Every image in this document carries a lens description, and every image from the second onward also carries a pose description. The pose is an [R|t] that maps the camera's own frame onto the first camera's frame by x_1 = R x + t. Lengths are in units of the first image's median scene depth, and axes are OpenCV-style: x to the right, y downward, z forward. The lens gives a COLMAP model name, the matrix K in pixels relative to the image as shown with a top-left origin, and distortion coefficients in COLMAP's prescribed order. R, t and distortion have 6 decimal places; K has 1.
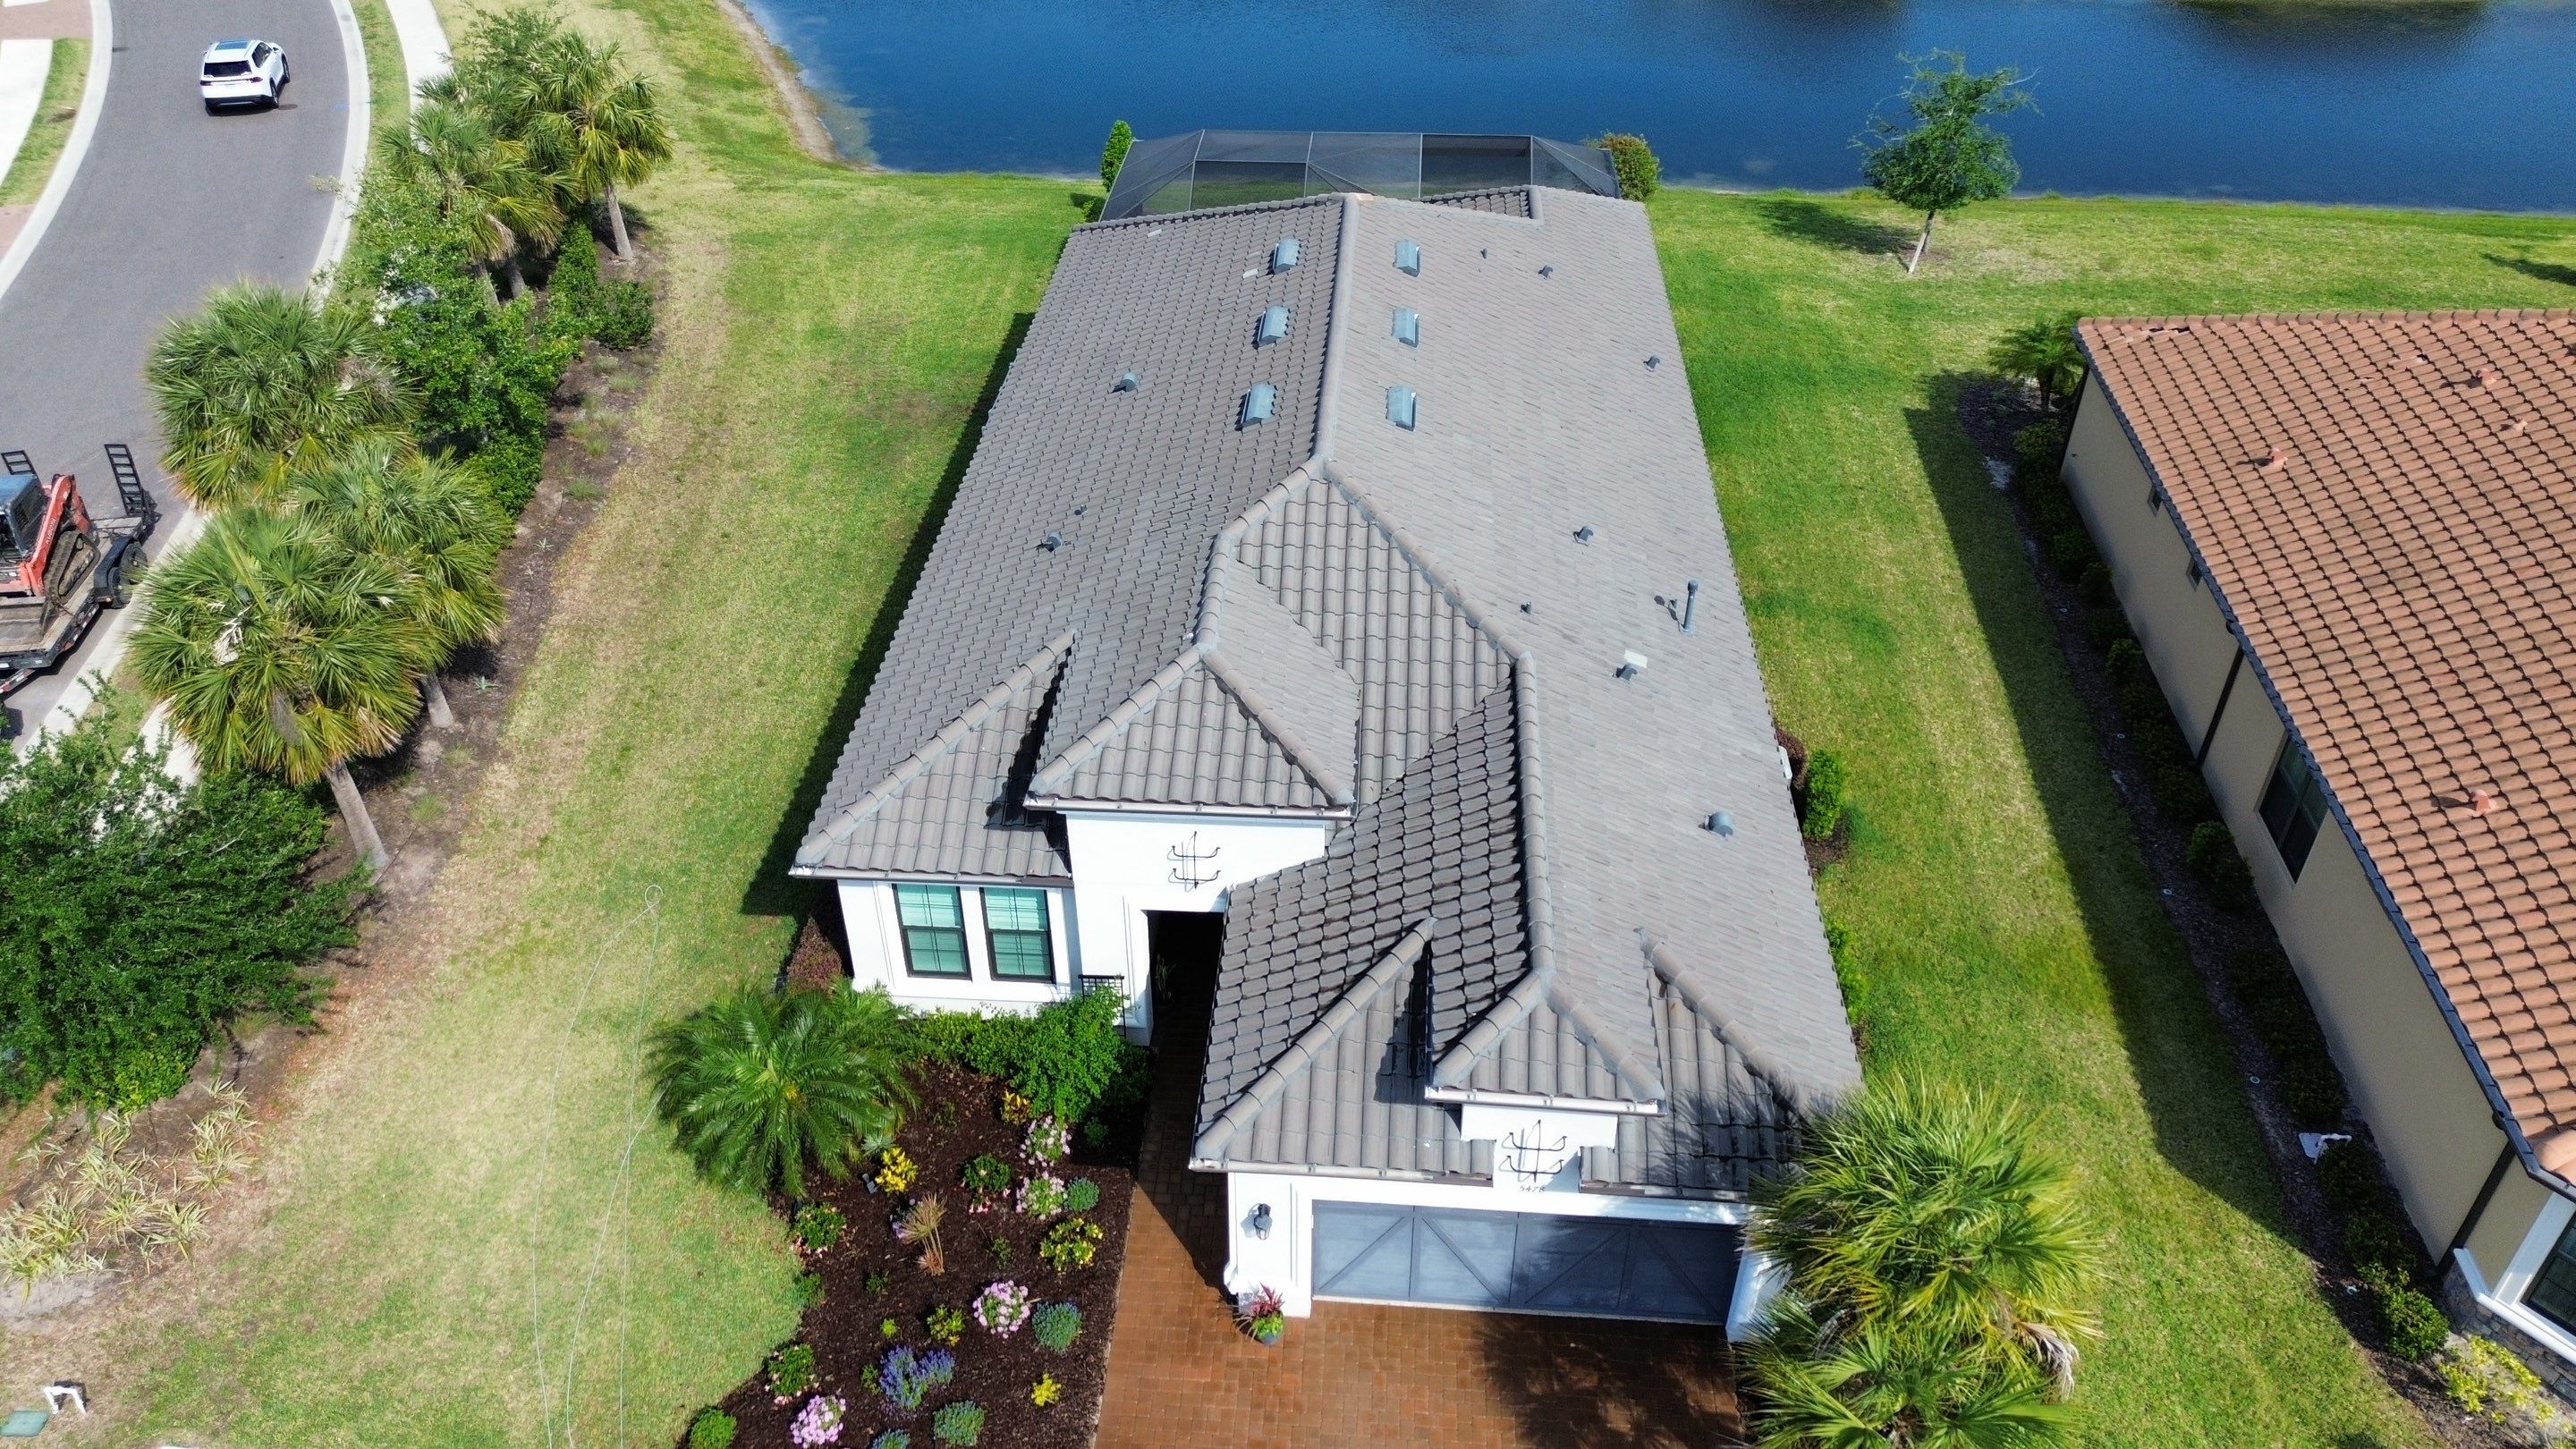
lens RADIAL K [[1821.4, 0, 1288.0], [0, 1821.4, 724.5], [0, 0, 1]] dist [0.071995, -0.047802]
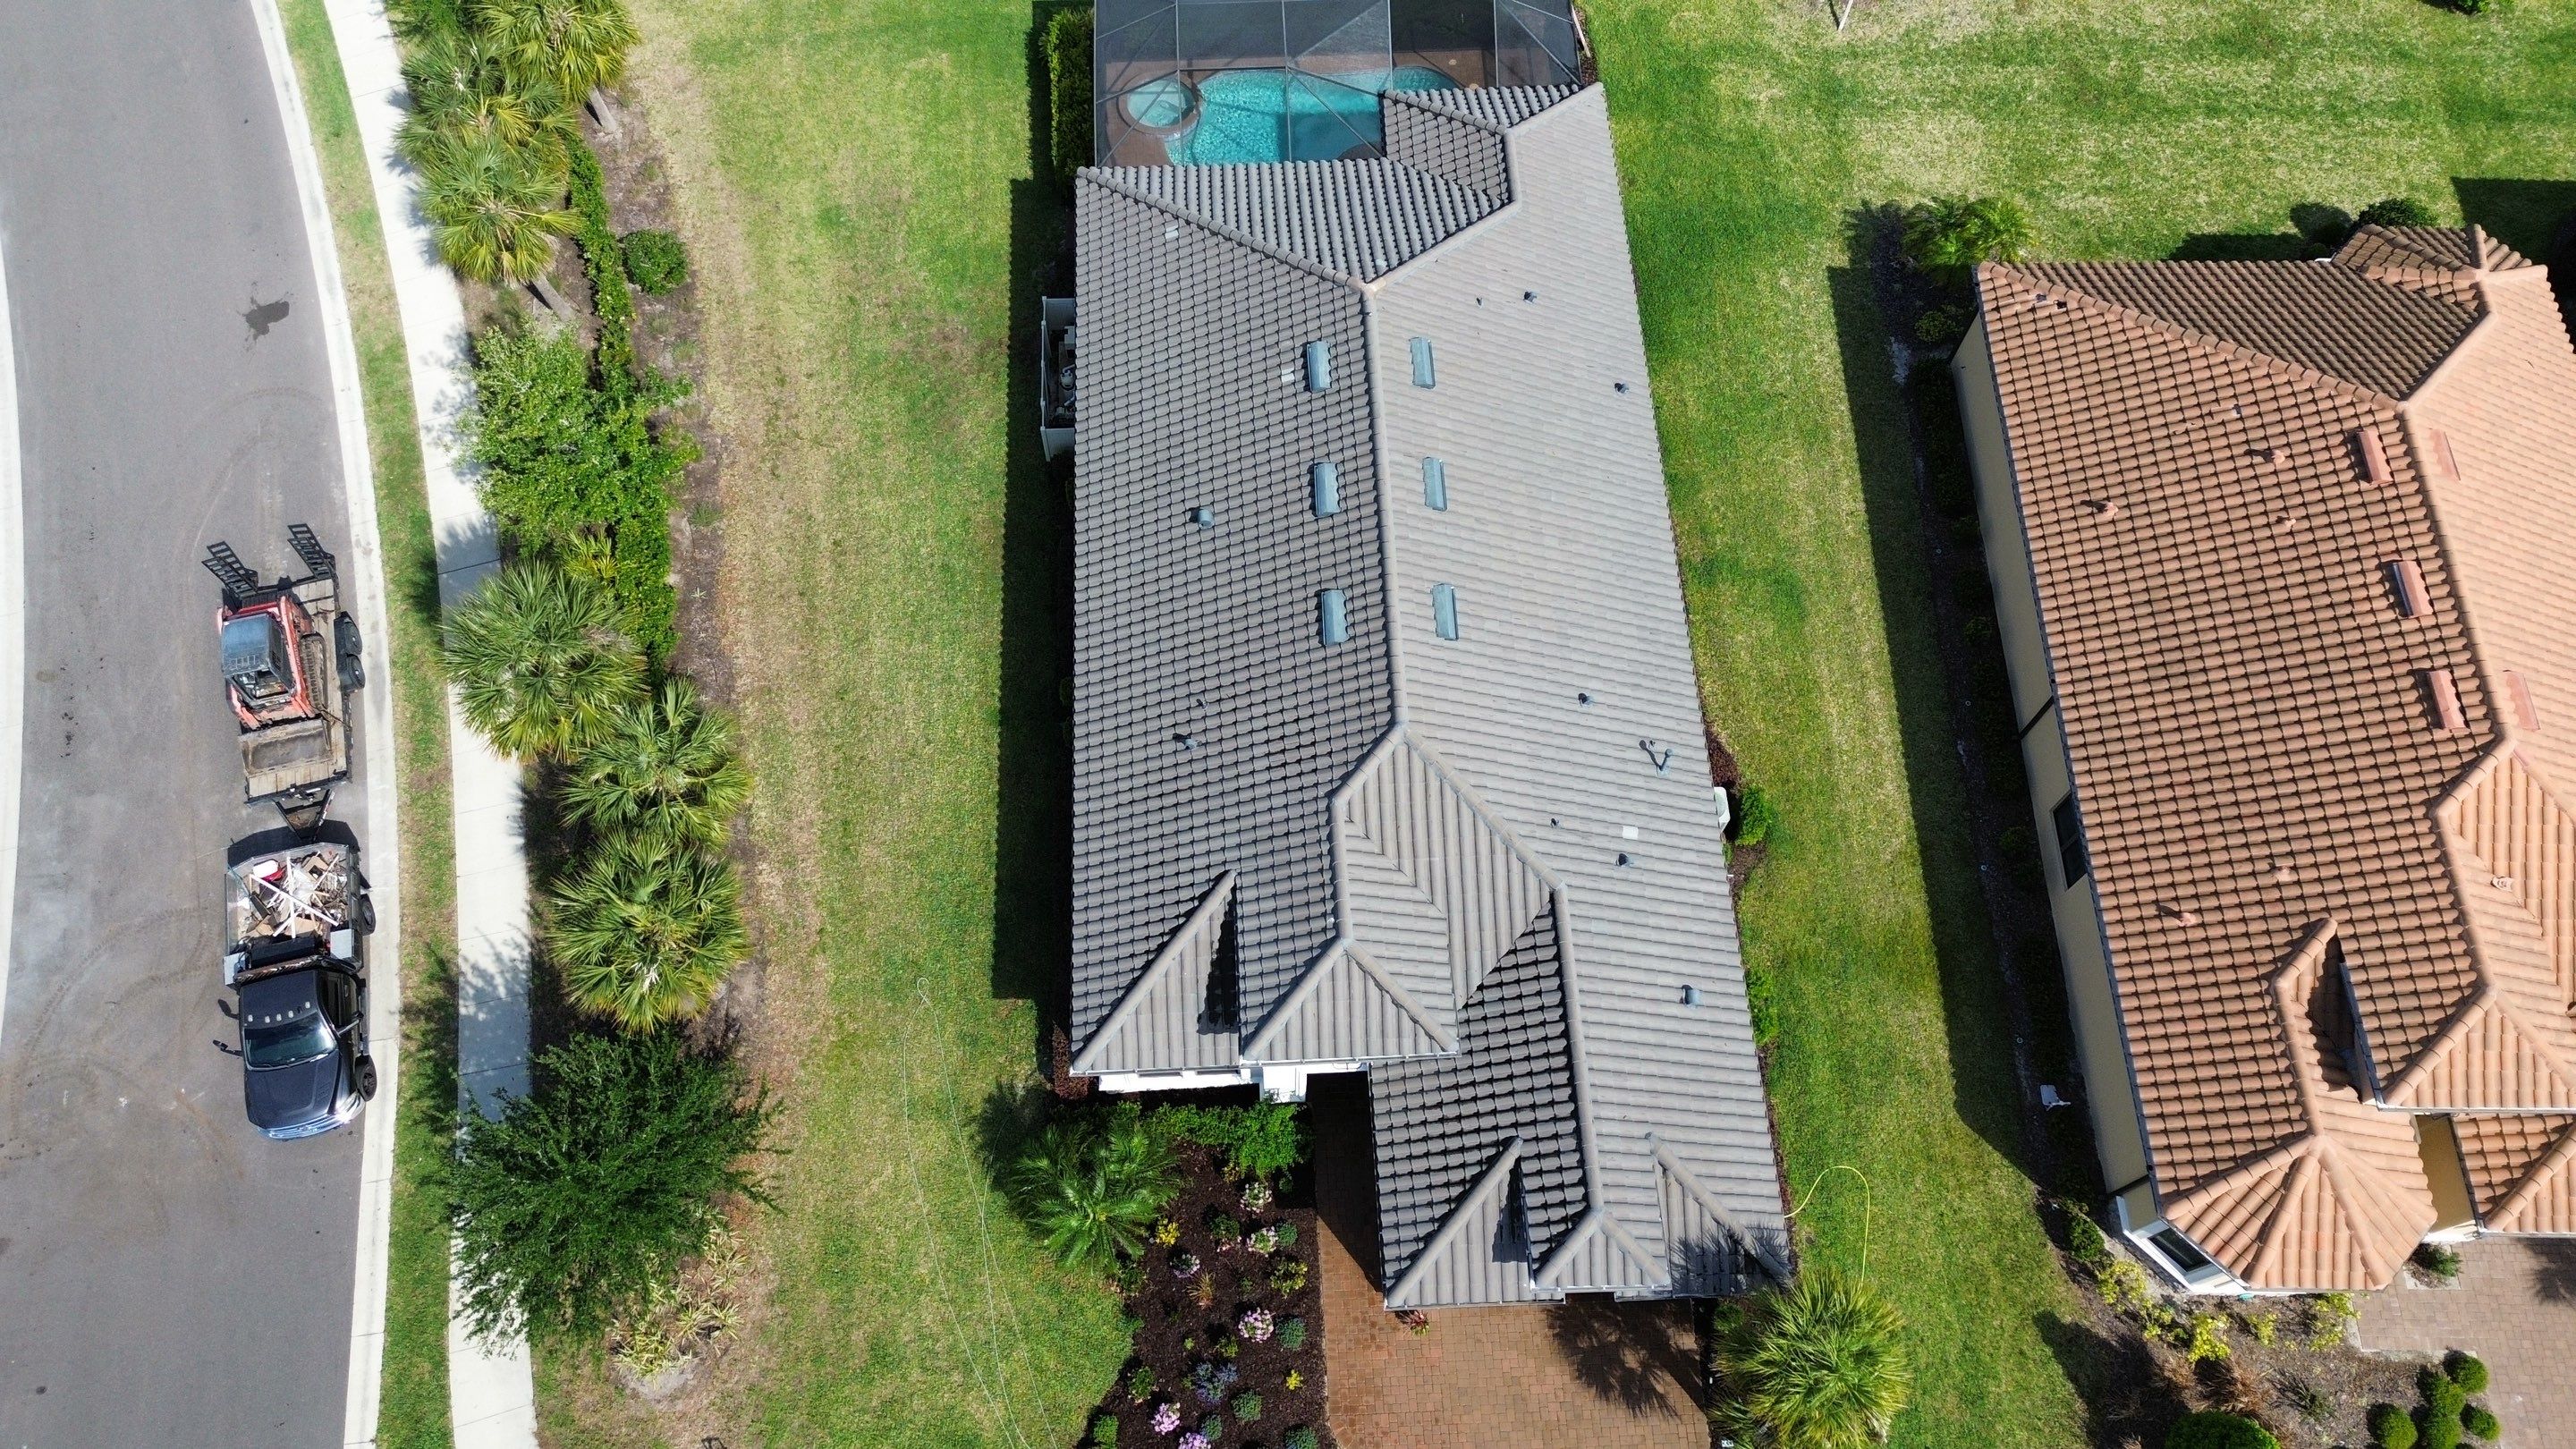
lens RADIAL K [[1821.4, 0, 1288.0], [0, 1821.4, 724.5], [0, 0, 1]] dist [0.071995, -0.047802]
pose [[0.993637, -0.099753, 0.052305, -0.144909], [0.063168, 0.878004, 0.474467, -0.847448], [-0.093253, -0.468144, 0.878718, -0.176156]]
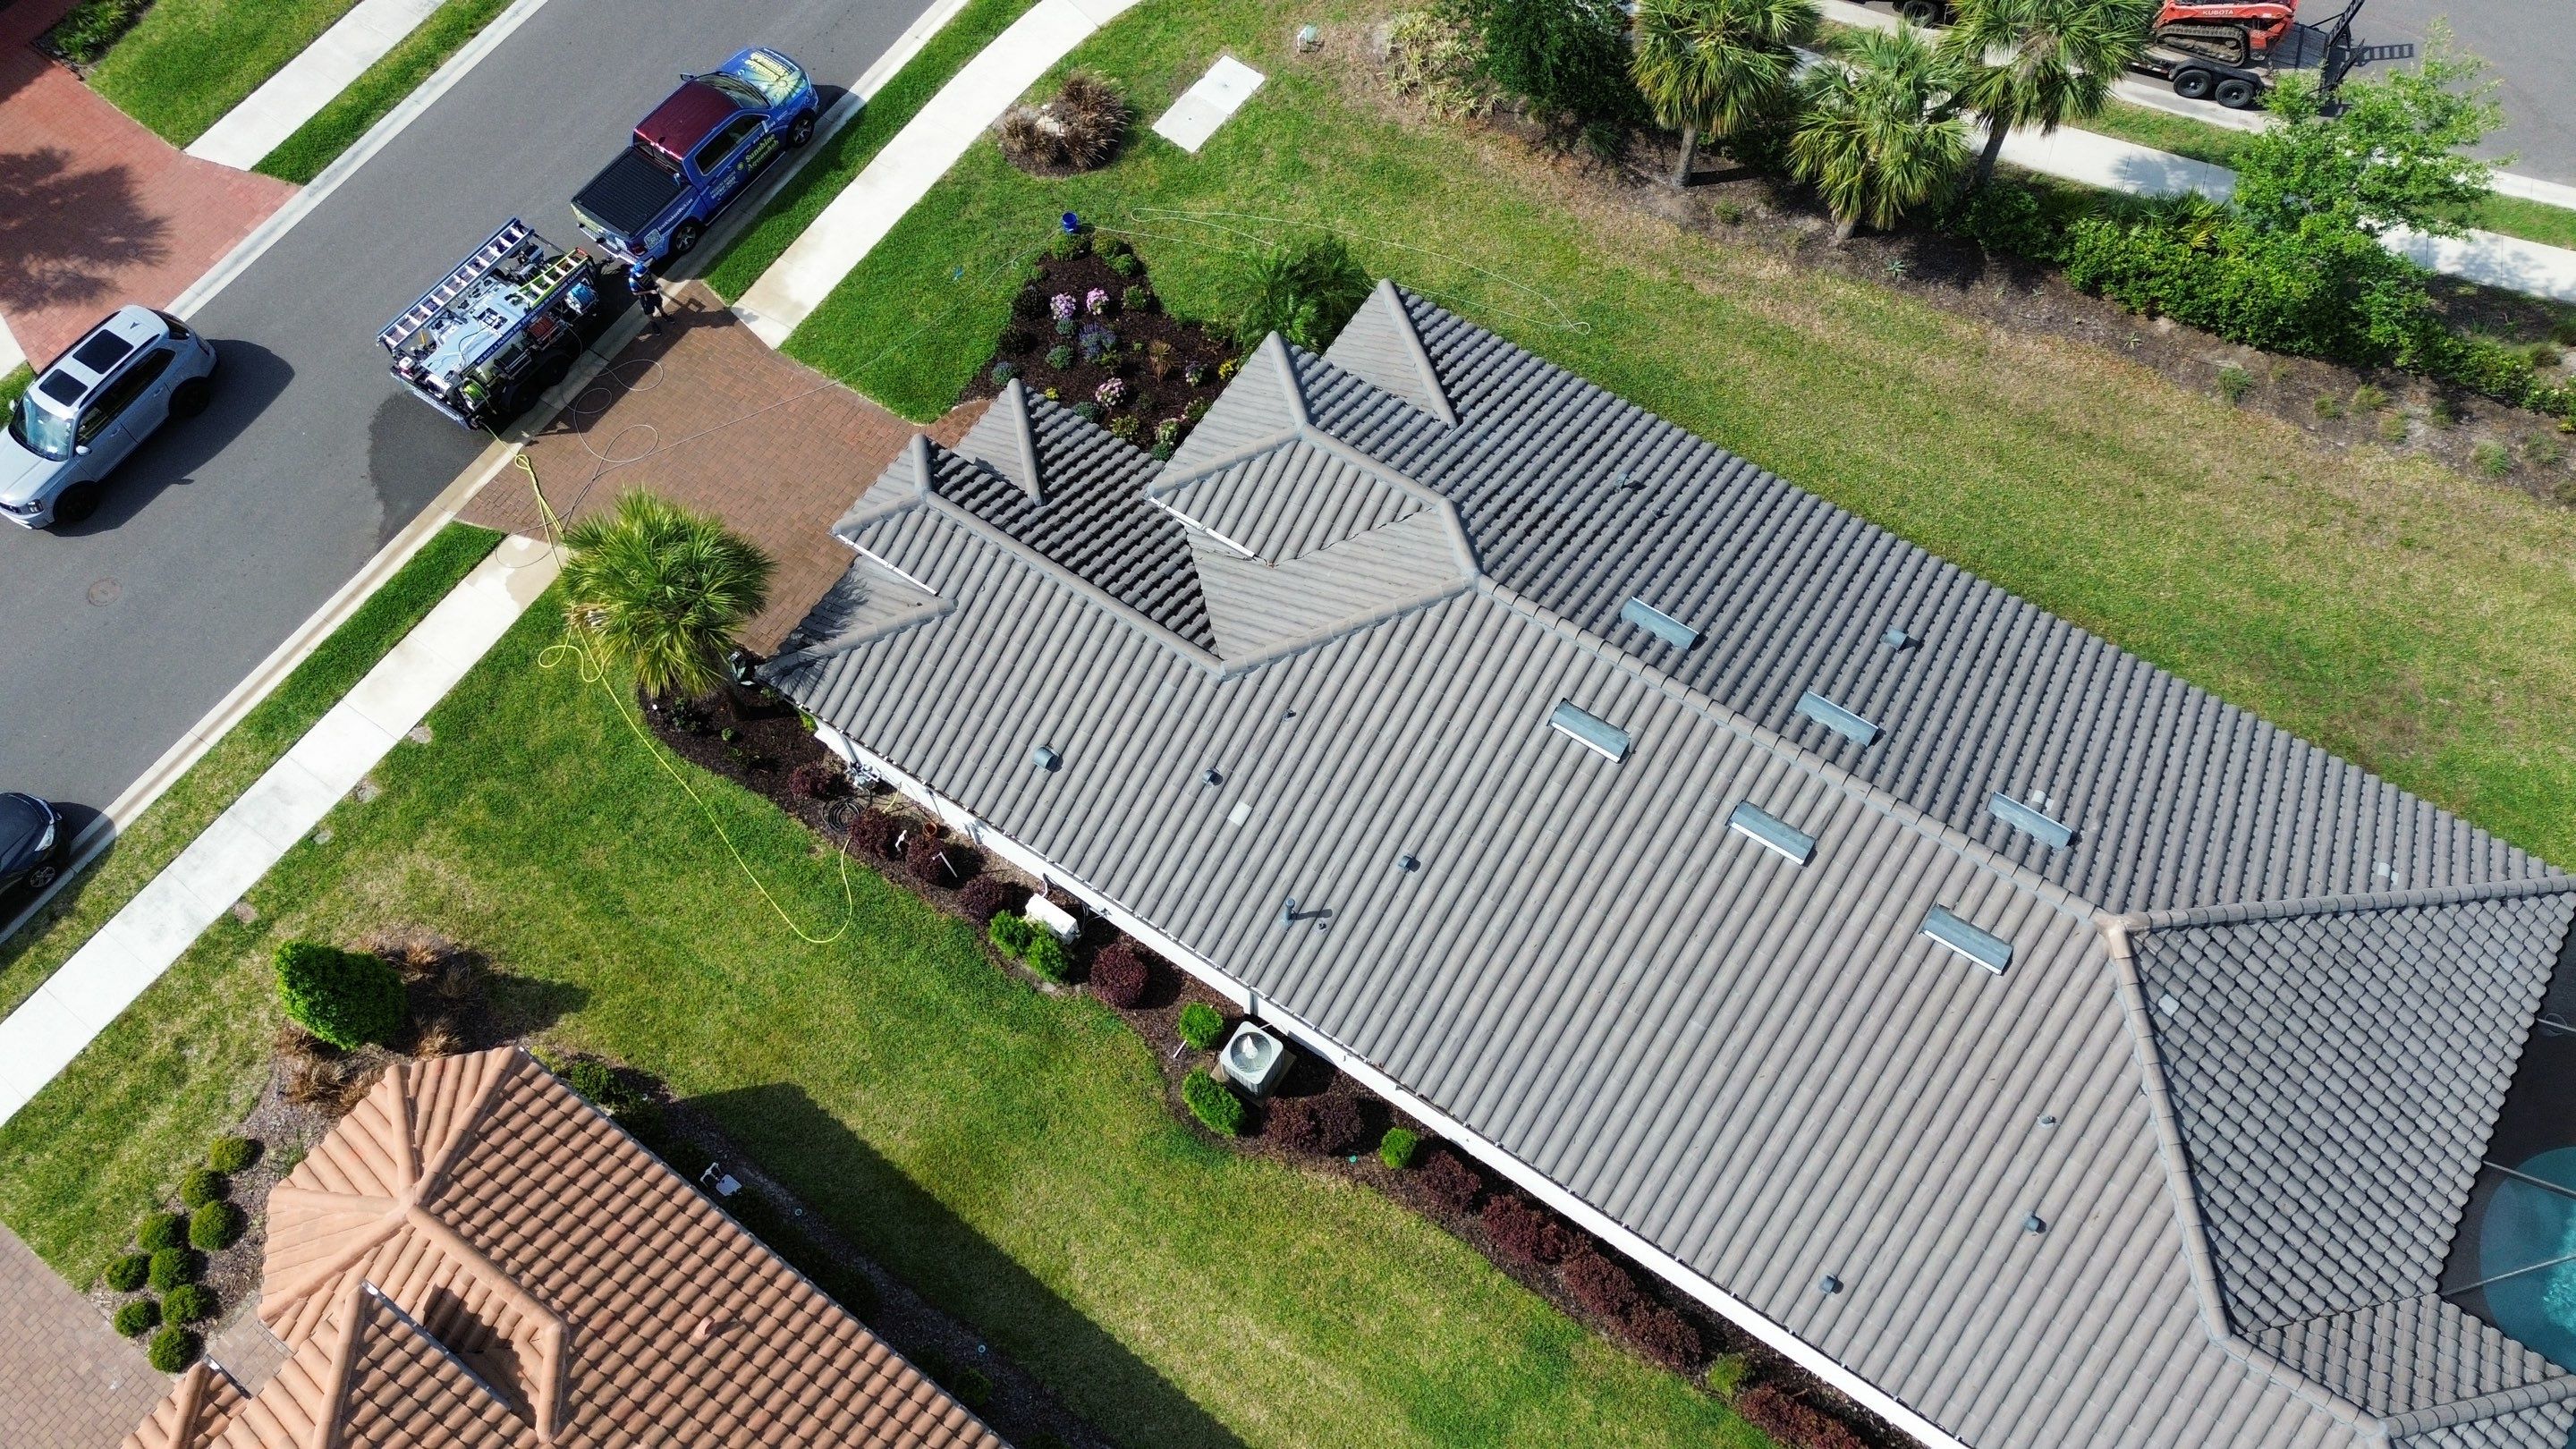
lens RADIAL K [[1821.4, 0, 1288.0], [0, 1821.4, 724.5], [0, 0, 1]] dist [0.071995, -0.047802]
pose [[-0.485066, 0.789622, -0.375777, 0.595542], [-0.516939, 0.087678, 0.851520, -1.092406], [0.705327, 0.607297, 0.365657, 0.617998]]
